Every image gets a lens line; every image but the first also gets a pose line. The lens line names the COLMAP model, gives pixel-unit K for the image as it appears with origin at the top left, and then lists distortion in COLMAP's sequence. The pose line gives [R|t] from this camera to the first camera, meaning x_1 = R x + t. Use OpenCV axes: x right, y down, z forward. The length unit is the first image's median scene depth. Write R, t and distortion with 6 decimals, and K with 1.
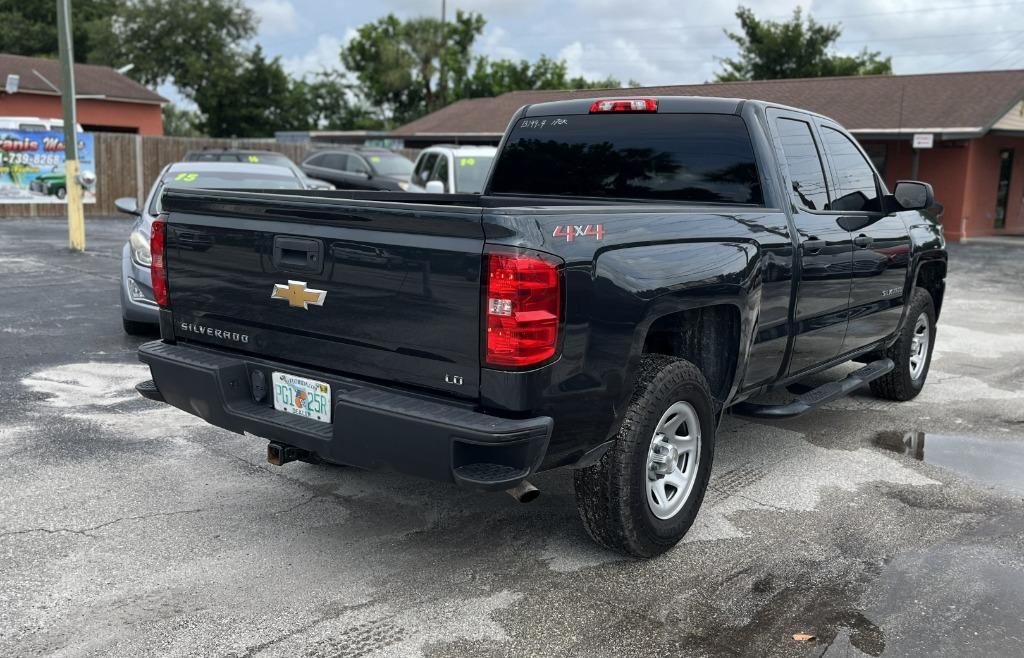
lens RADIAL K [[905.2, 0, 509.4], [0, 905.2, 330.4], [0, 0, 1]] dist [0.014529, 0.005140]
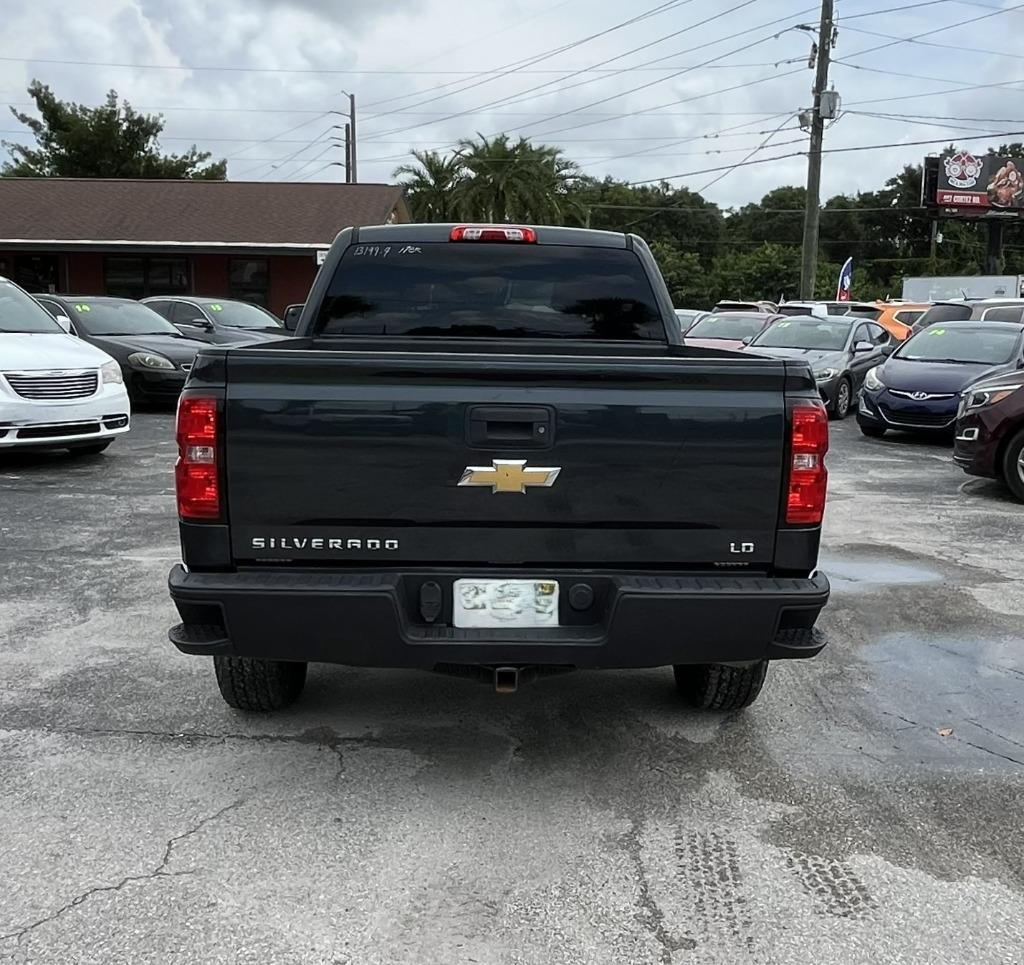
lens RADIAL K [[1090.0, 0, 513.1], [0, 1090.0, 483.9], [0, 0, 1]] dist [-0.005773, 0.000000]
pose [[0.785844, -0.110814, 0.608415, -0.672087], [0.108610, 0.993254, 0.040623, -0.059251], [-0.608813, 0.034157, 0.792578, 0.194342]]
